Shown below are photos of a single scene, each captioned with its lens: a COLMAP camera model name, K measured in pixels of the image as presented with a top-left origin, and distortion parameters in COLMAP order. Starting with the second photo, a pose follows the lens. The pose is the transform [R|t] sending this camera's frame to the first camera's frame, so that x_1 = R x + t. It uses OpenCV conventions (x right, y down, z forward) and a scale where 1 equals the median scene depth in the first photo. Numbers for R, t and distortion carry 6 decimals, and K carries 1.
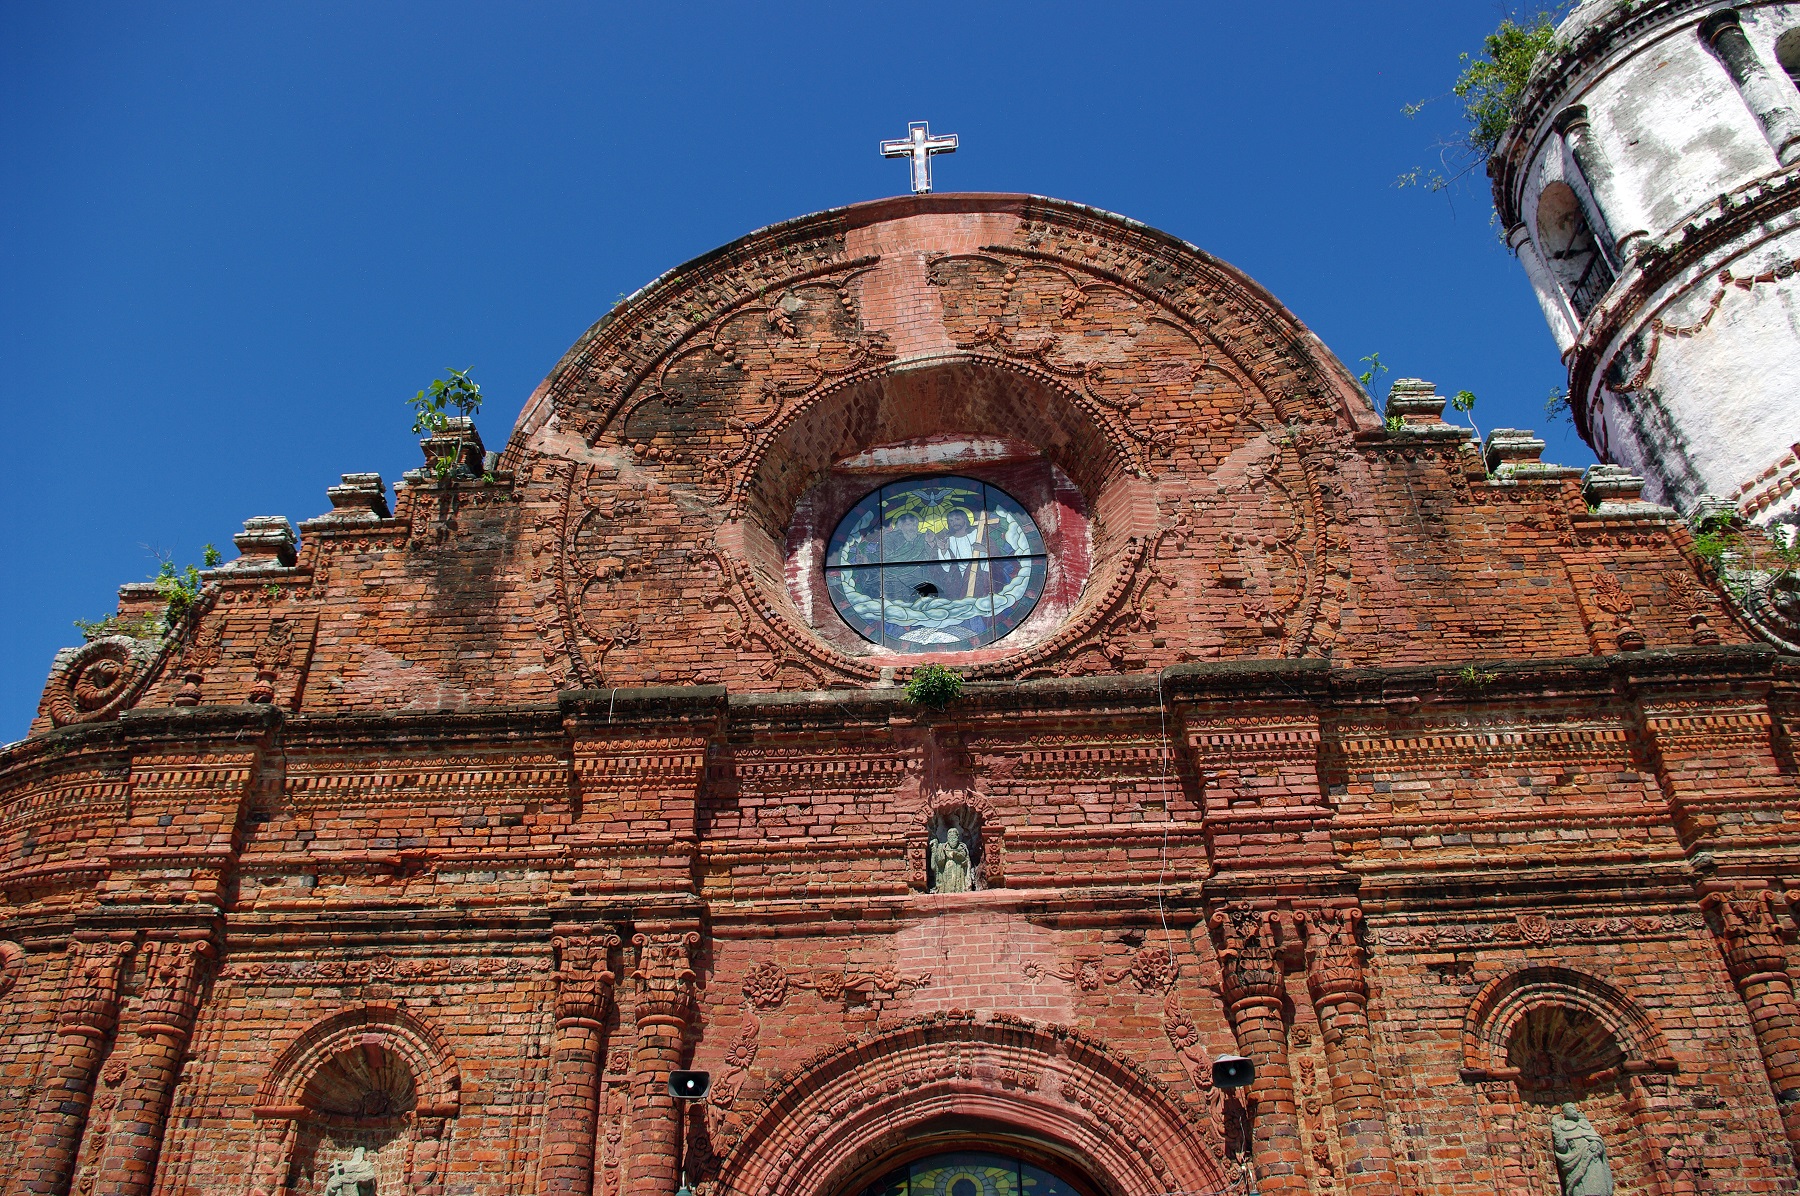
lens RADIAL K [[1427.1, 0, 900.0], [0, 1427.1, 598.0], [0, 0, 1]] dist [-0.075820, 0.034893]
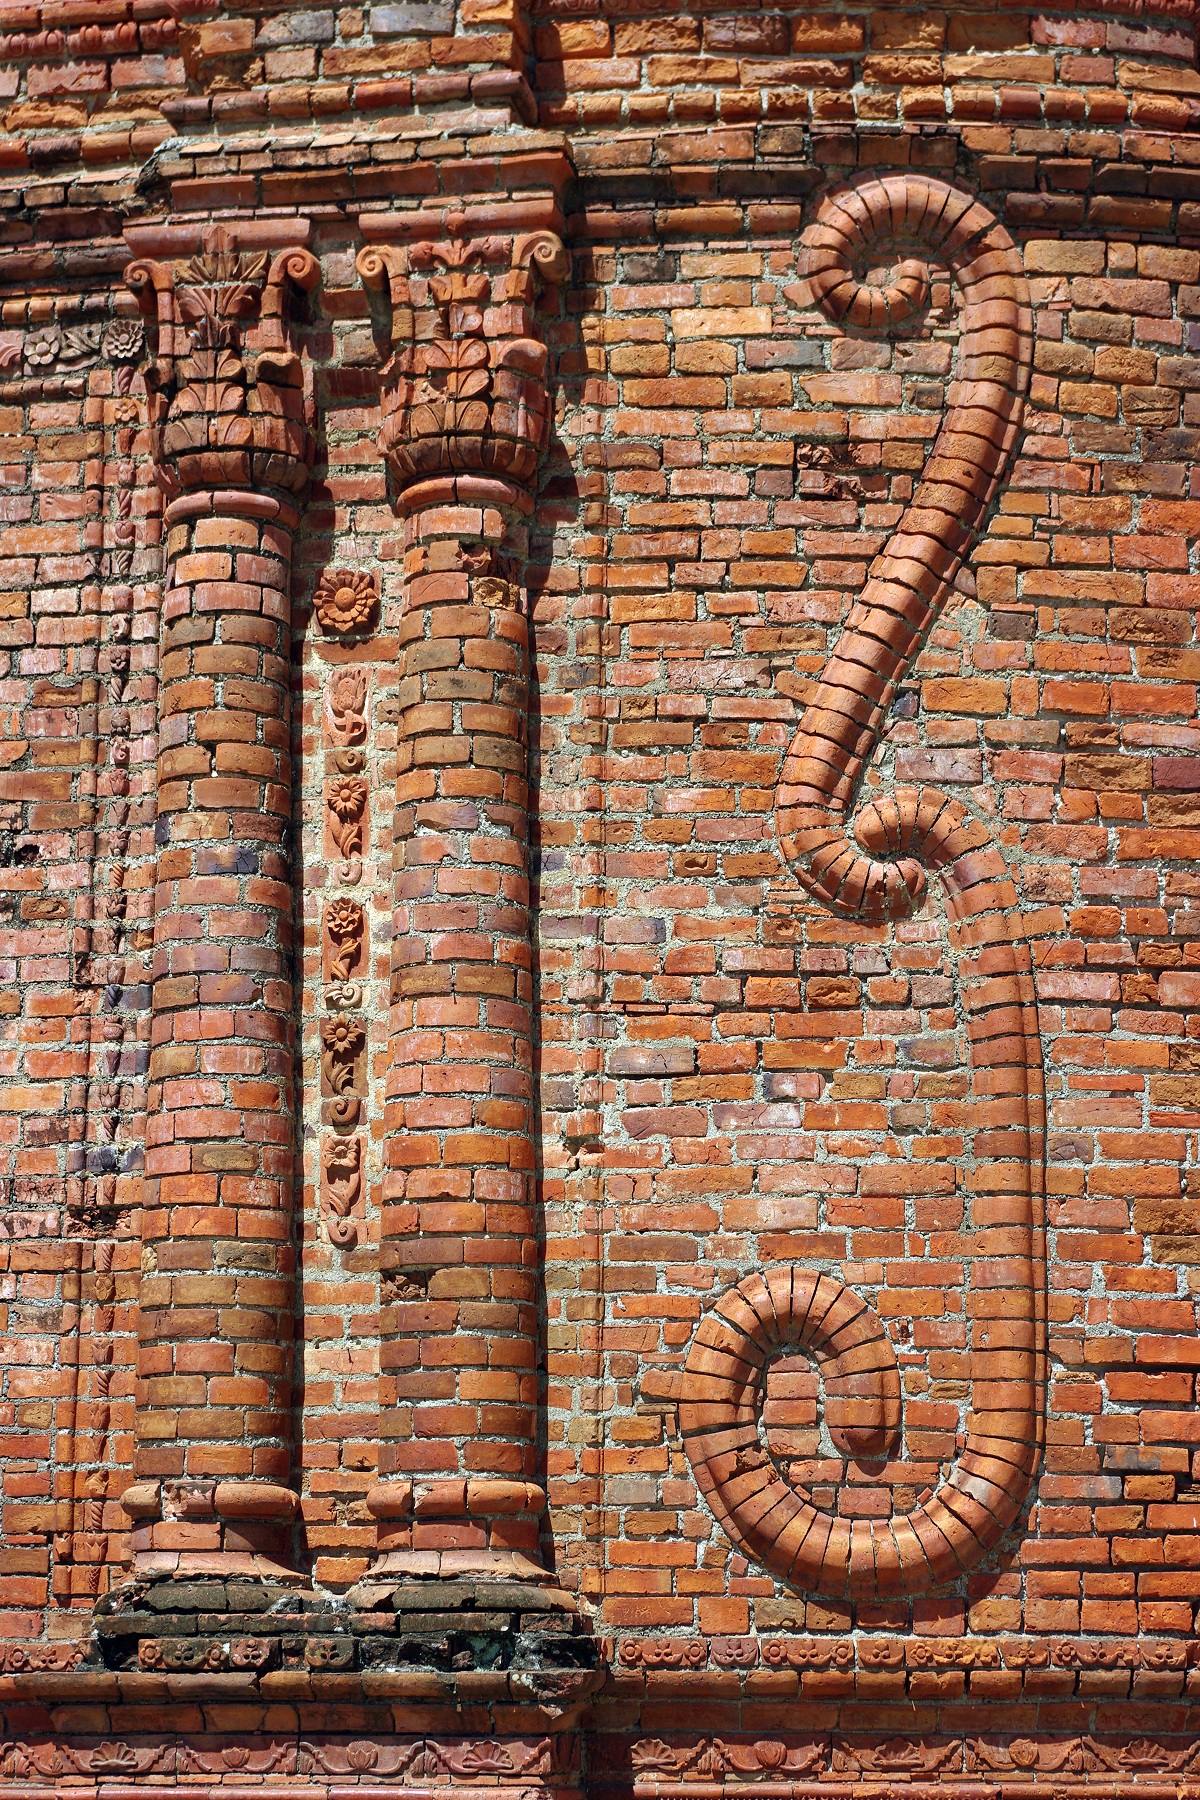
lens RADIAL K [[4188.5, 0, 600.0], [0, 4188.5, 900.0], [0, 0, 1]] dist [0.149945, 0.164035]
pose [[0.976930, -0.013565, -0.213130, 0.880840], [0.094885, 0.921640, 0.376268, -0.021941], [0.191325, -0.387810, 0.901664, 0.026001]]
